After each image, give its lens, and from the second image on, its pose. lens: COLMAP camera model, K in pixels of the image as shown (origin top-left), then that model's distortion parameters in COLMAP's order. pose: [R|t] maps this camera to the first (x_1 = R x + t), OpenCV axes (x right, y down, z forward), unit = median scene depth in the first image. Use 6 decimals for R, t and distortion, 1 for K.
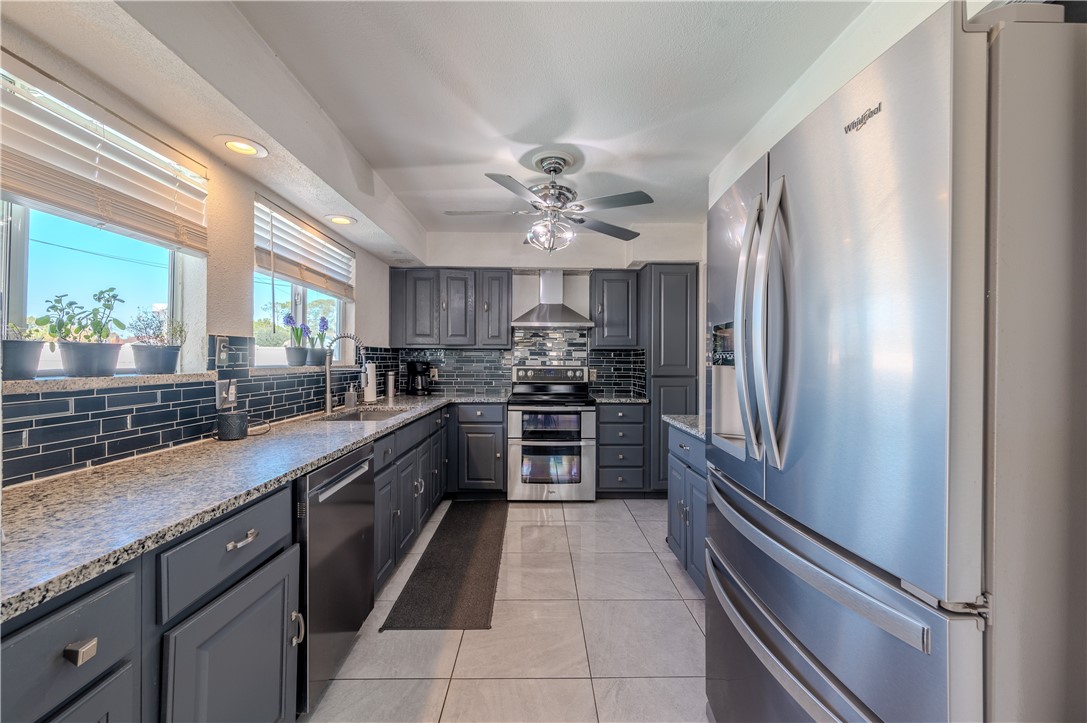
lens RADIAL K [[430.1, 0, 536.2], [0, 430.1, 359.6], [0, 0, 1]] dist [-0.001751, 0.000907]
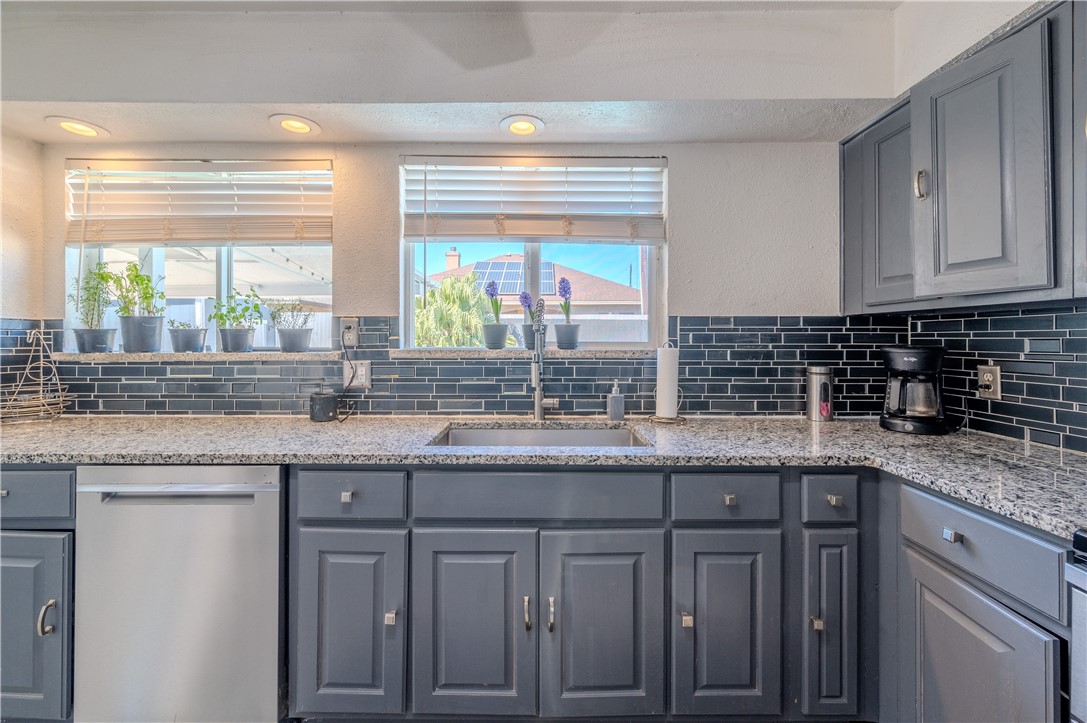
lens RADIAL K [[430.1, 0, 527.6], [0, 430.1, 338.0], [0, 0, 1]] dist [-0.001751, 0.000907]
pose [[-0.004961, -0.005586, -0.999972, 0.168690], [-0.000150, 0.999984, -0.005585, 0.000102], [0.999988, 0.000123, -0.004962, 0.866119]]
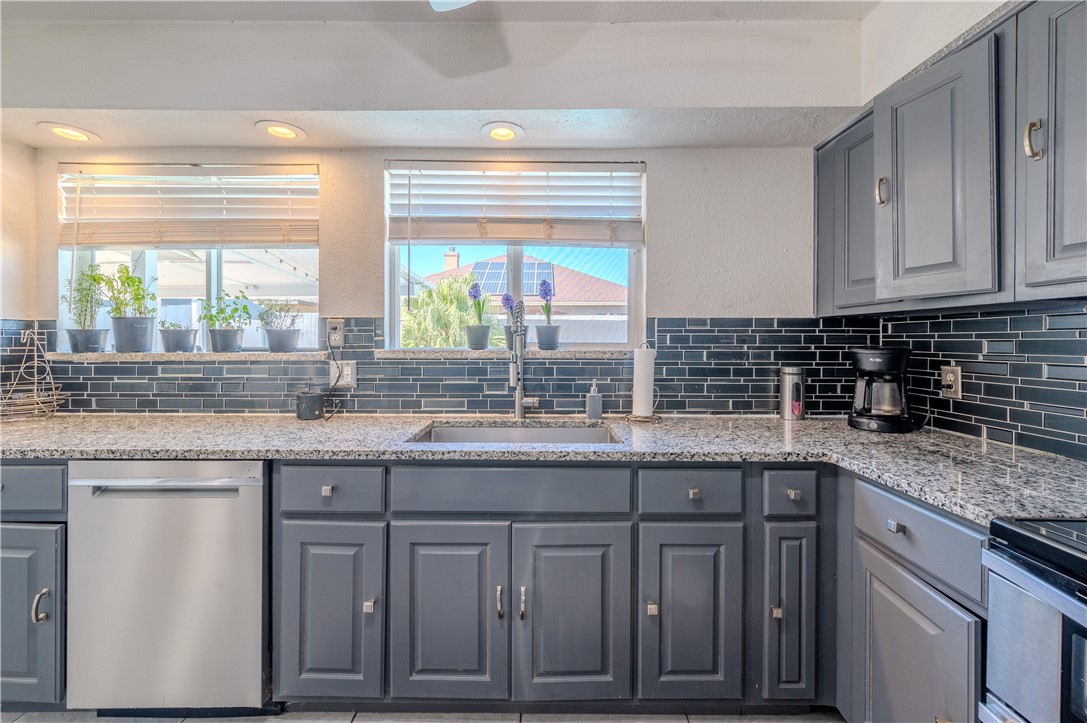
lens RADIAL K [[430.1, 0, 526.4], [0, 430.1, 341.6], [0, 0, 1]] dist [-0.001751, 0.000907]
pose [[-0.004509, 0.001361, -0.999989, 0.185403], [-0.001664, 0.999998, 0.001369, -0.000069], [0.999988, 0.001670, -0.004506, 0.891378]]
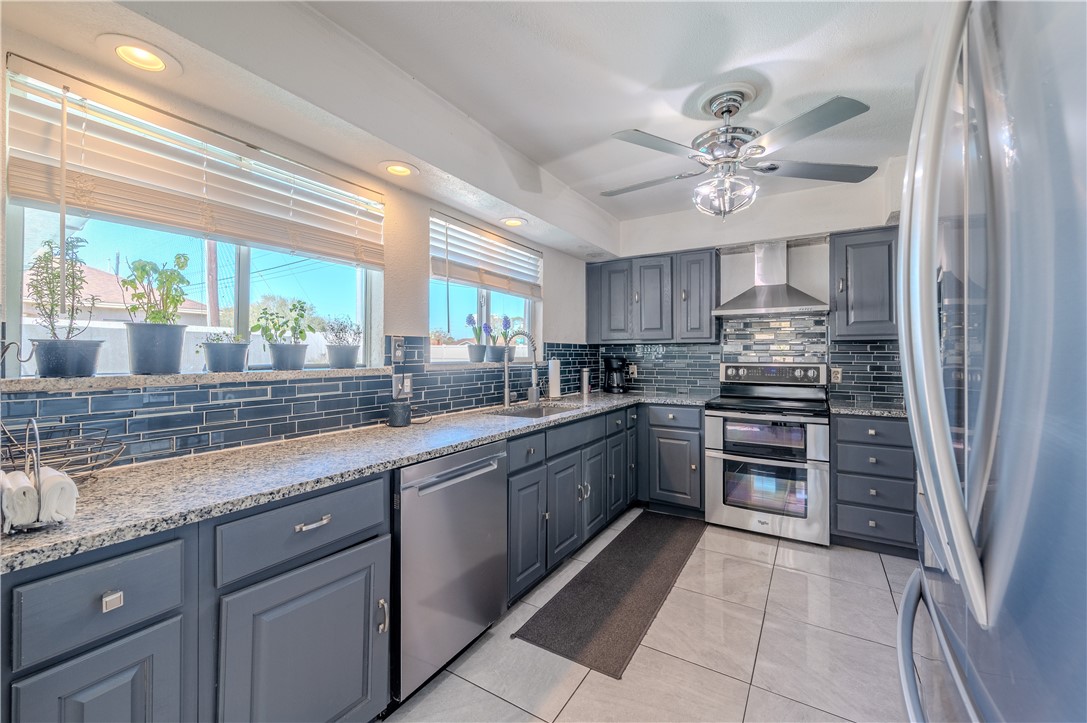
lens RADIAL K [[430.1, 0, 543.3], [0, 430.1, 352.6], [0, 0, 1]] dist [-0.001751, 0.000907]
pose [[0.847406, -0.007990, -0.530885, 0.134338], [0.004464, 0.999959, -0.007924, 0.000113], [0.530926, 0.004345, 0.847407, 0.135479]]
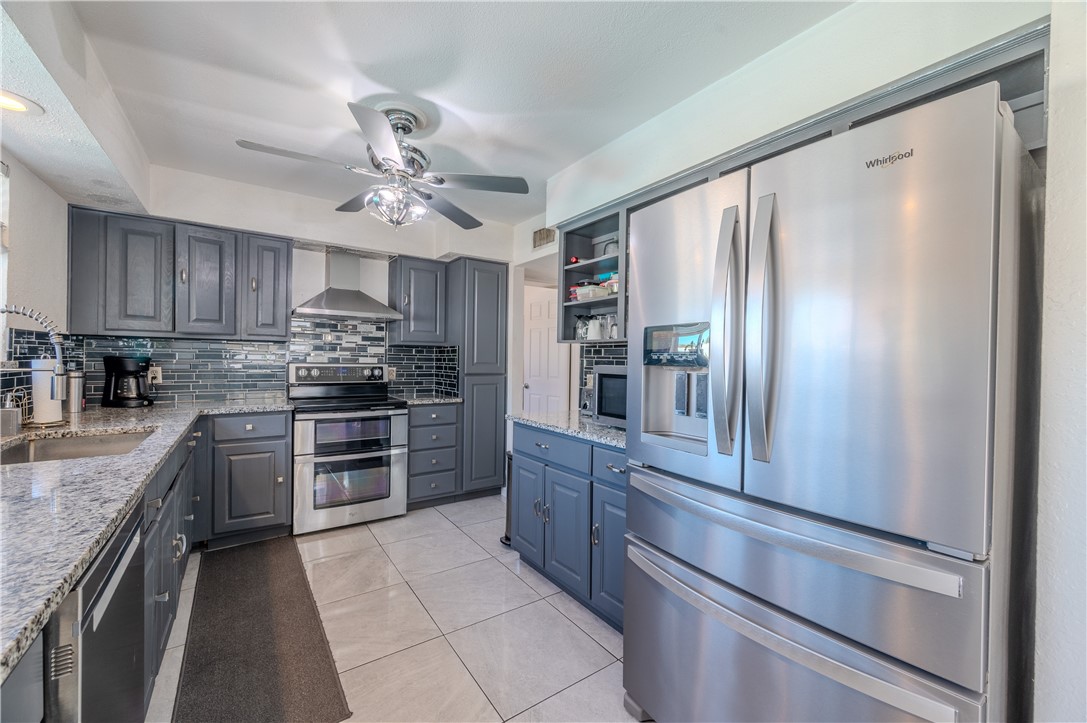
lens RADIAL K [[430.1, 0, 533.6], [0, 430.1, 361.1], [0, 0, 1]] dist [-0.001751, 0.000907]
pose [[0.829789, 0.005732, 0.558048, -0.166783], [-0.012136, 0.999896, 0.007776, -0.000657], [-0.557945, -0.013225, 0.829772, 0.132467]]
